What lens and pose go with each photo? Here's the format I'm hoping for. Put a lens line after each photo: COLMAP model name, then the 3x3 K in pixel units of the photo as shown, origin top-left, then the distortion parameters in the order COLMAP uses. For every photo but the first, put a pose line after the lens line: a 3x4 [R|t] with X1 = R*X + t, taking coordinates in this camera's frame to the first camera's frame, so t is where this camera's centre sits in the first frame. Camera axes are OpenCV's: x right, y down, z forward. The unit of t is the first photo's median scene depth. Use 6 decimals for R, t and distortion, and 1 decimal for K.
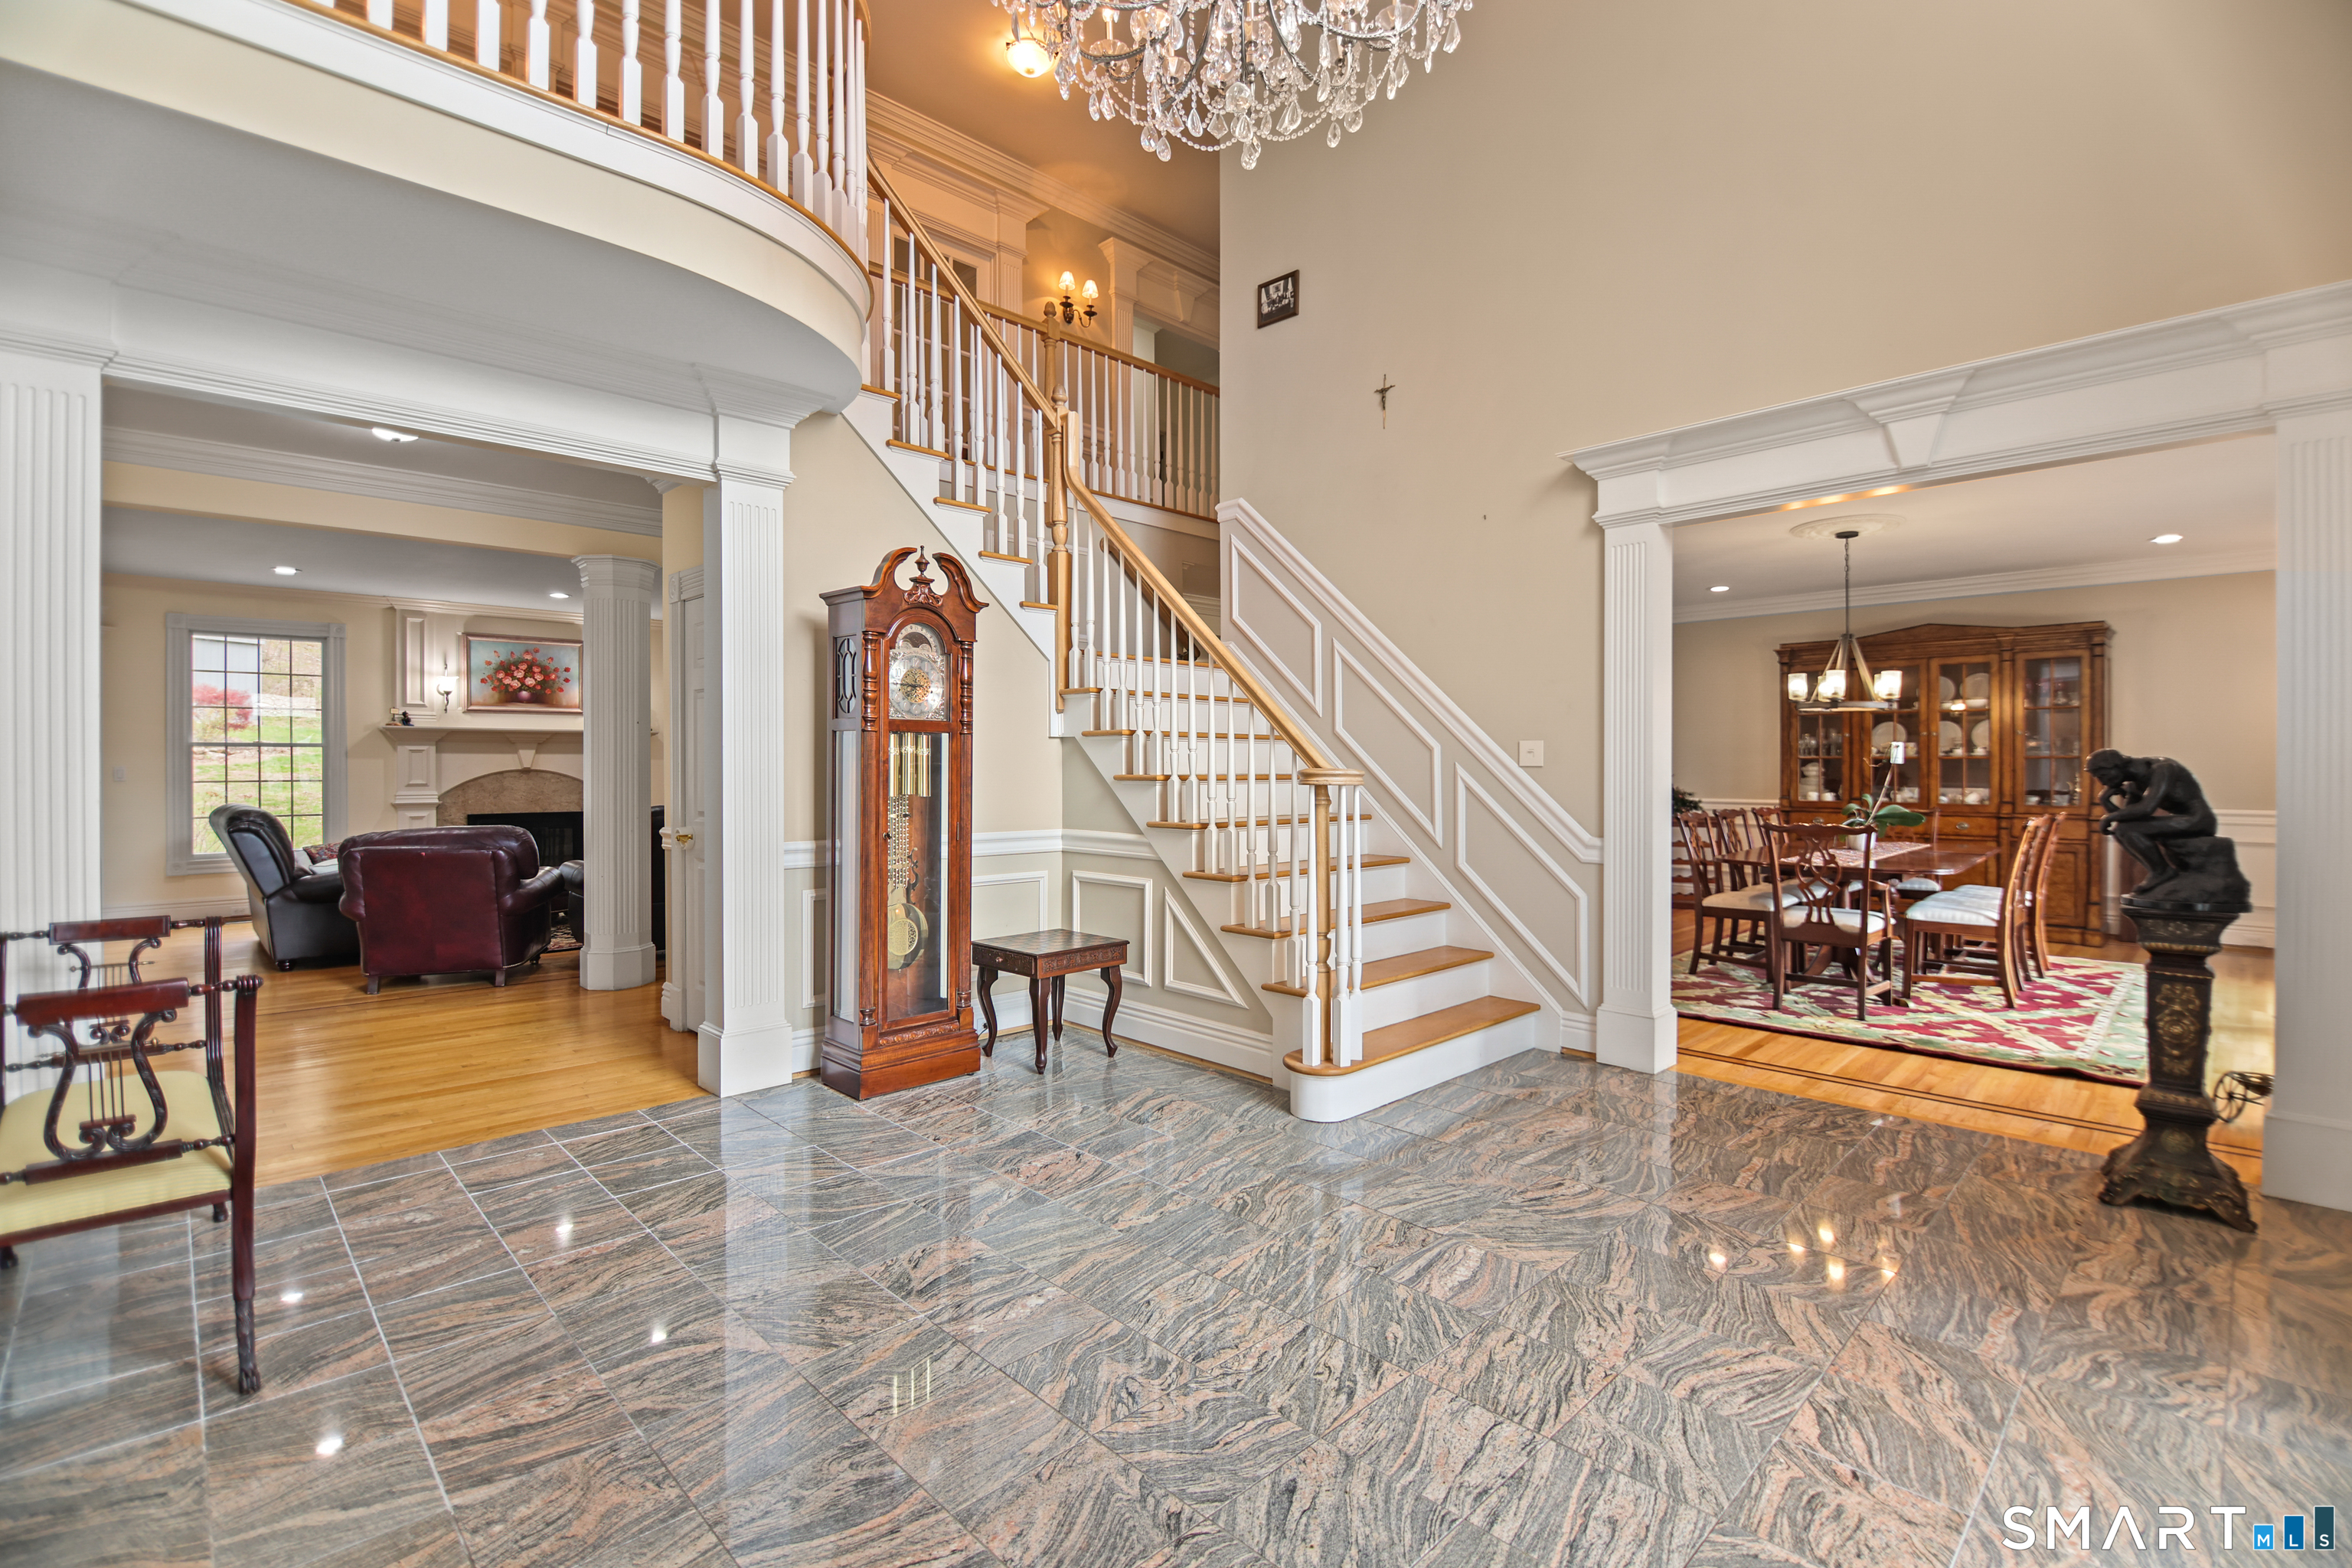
lens RADIAL K [[1069.7, 0, 1186.7], [0, 1069.7, 769.2], [0, 0, 1]] dist [-0.002401, -0.000563]
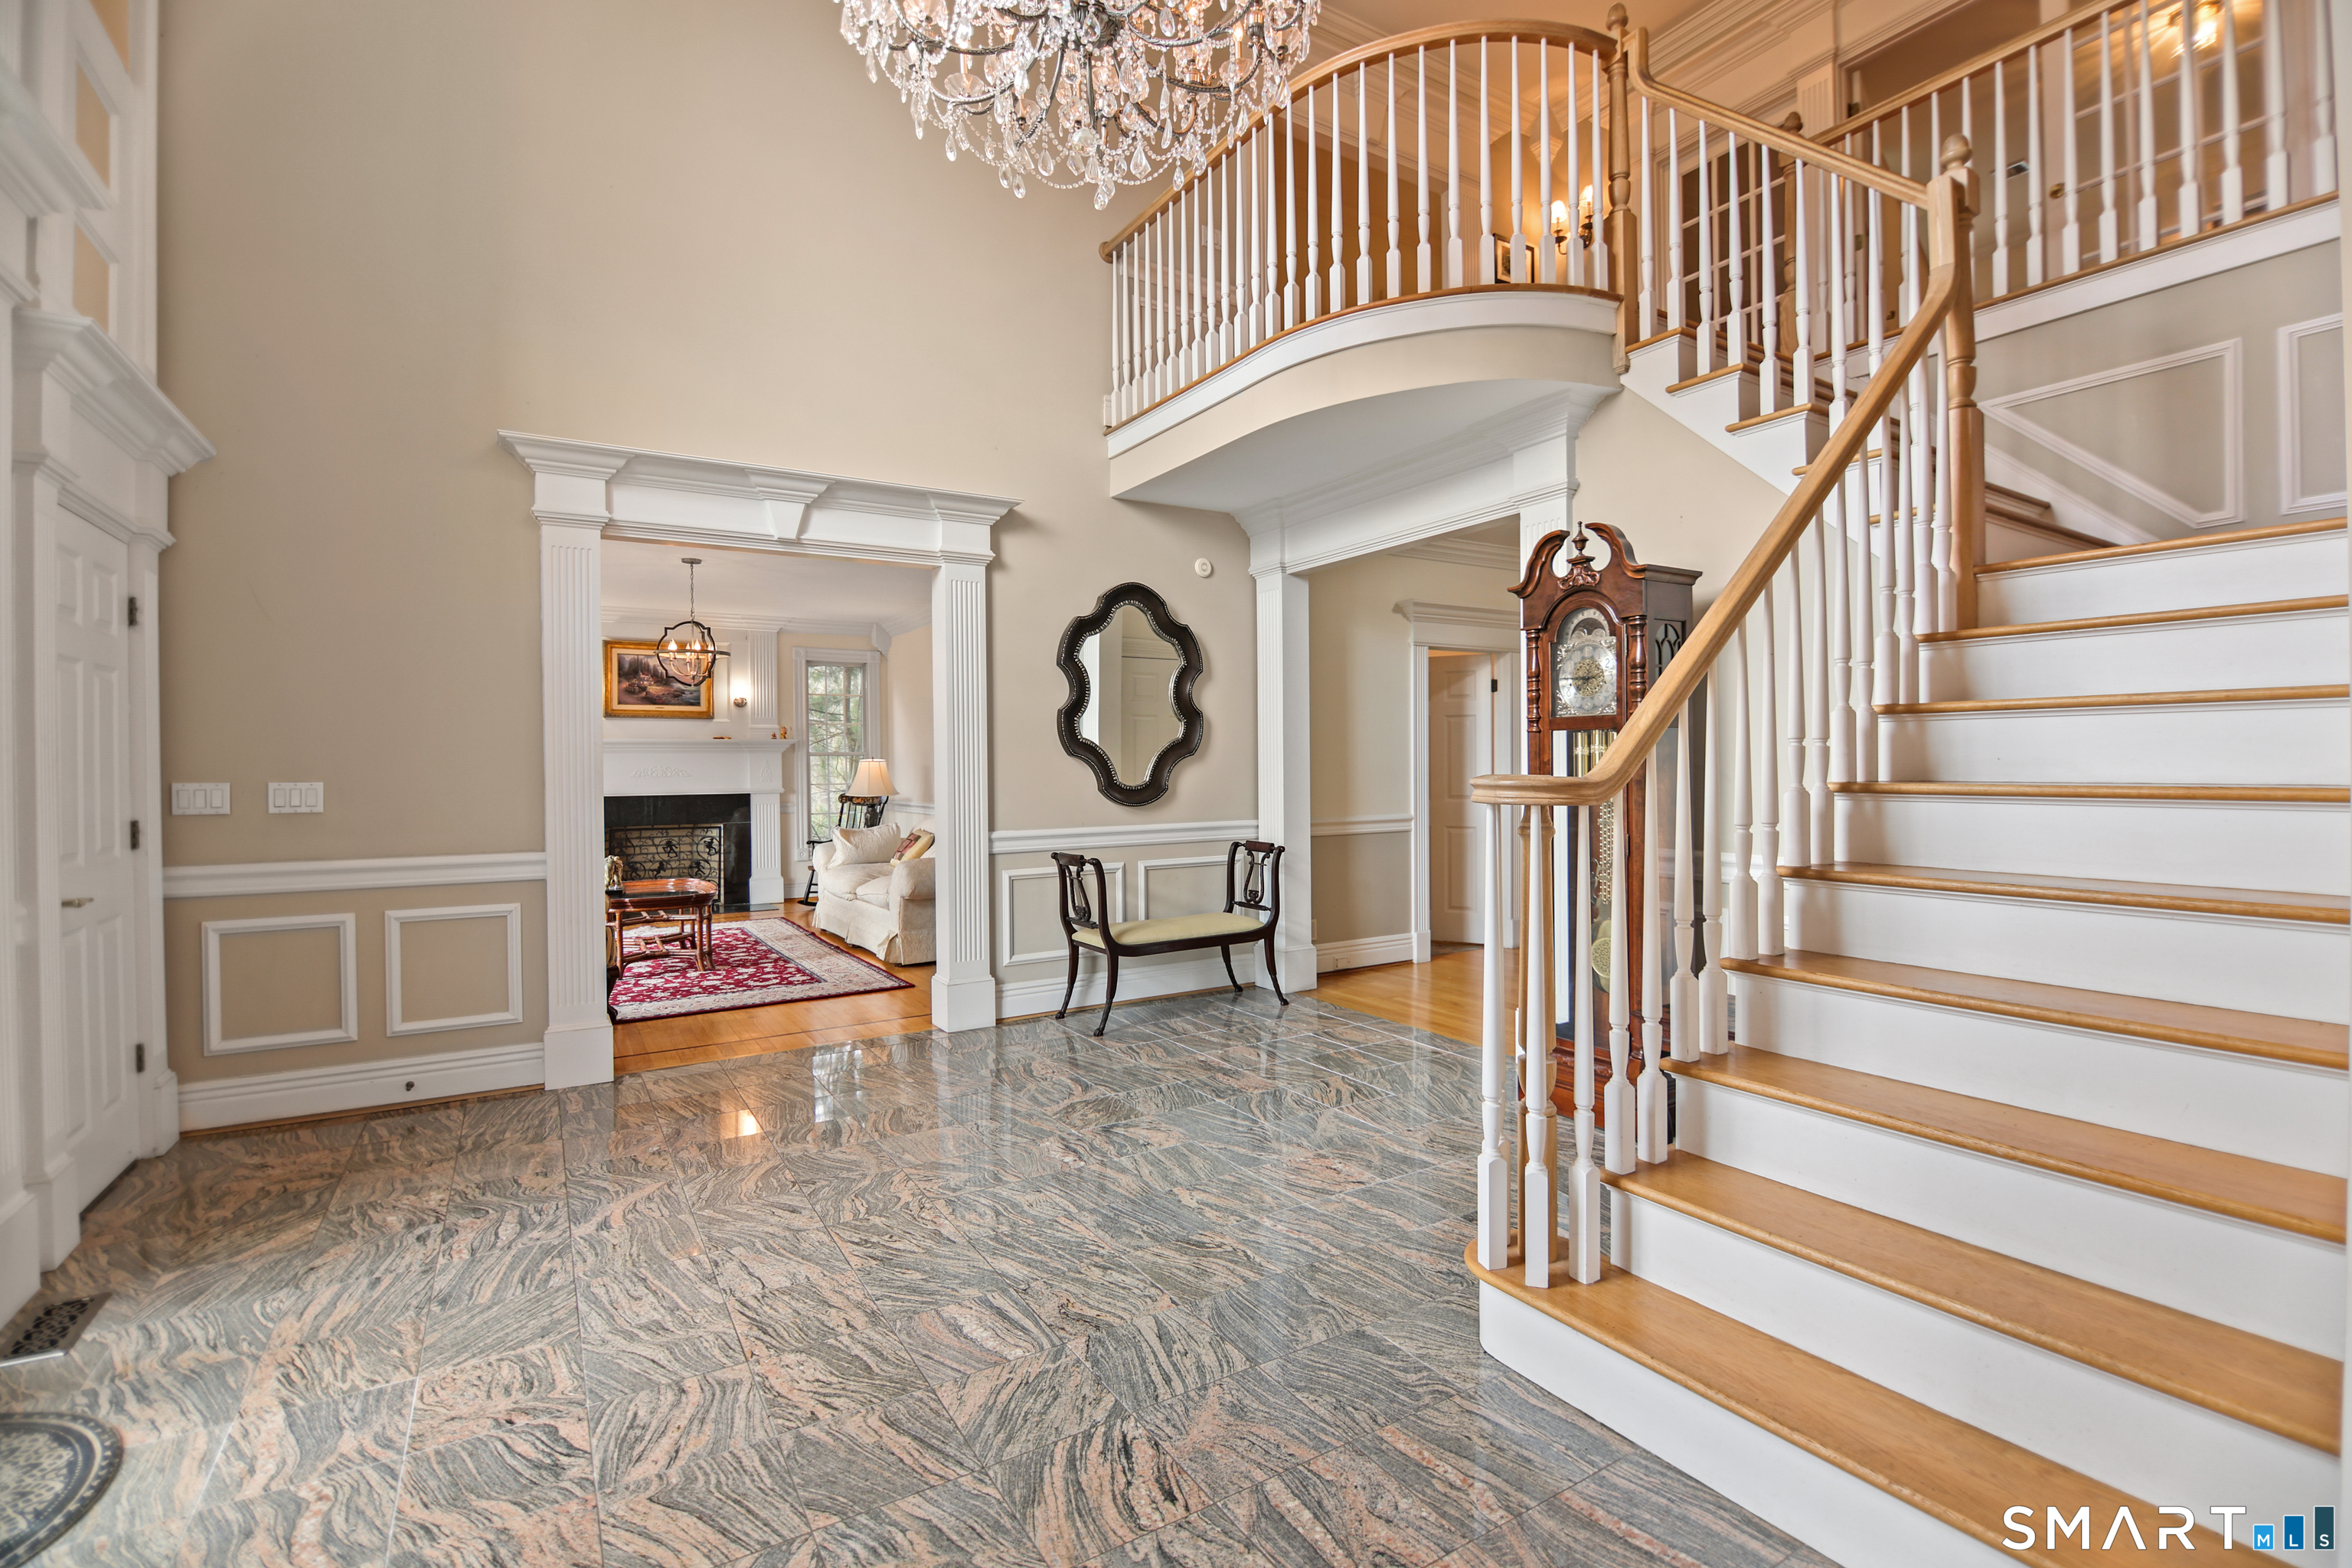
lens RADIAL K [[1069.7, 0, 1190.9], [0, 1069.7, 780.0], [0, 0, 1]] dist [-0.002401, -0.000563]
pose [[-0.223301, 0.014555, -0.974641, 0.974165], [0.004856, 0.999893, 0.013820, -0.009005], [0.974737, -0.001647, -0.223348, 1.226796]]
